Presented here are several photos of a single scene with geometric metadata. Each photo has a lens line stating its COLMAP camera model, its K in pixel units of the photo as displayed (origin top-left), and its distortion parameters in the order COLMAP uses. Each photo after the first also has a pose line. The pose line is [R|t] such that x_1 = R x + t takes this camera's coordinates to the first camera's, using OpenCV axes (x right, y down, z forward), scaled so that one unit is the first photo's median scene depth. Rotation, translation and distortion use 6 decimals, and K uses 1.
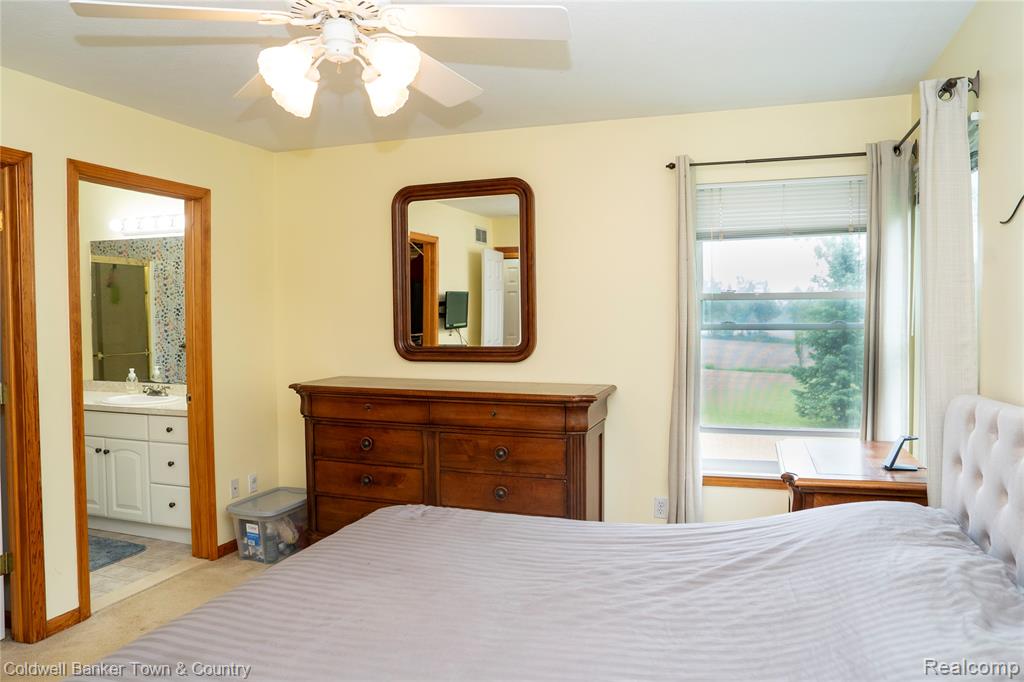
lens RADIAL K [[708.9, 0, 512.0], [0, 708.9, 341.0], [0, 0, 1]] dist [-0.115306, 0.089058]
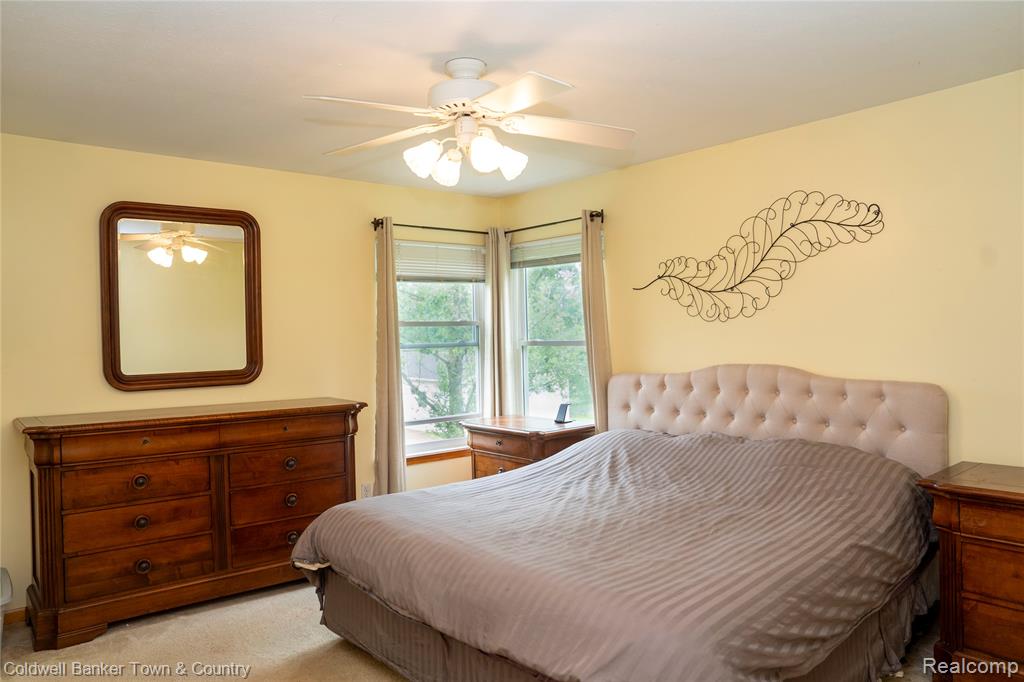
lens RADIAL K [[708.9, 0, 512.0], [0, 708.9, 341.0], [0, 0, 1]] dist [-0.115306, 0.089058]
pose [[0.501343, -0.010975, 0.865179, -0.712933], [0.048592, 0.998699, -0.015489, 0.001605], [-0.863883, 0.049806, 0.501224, 0.125587]]
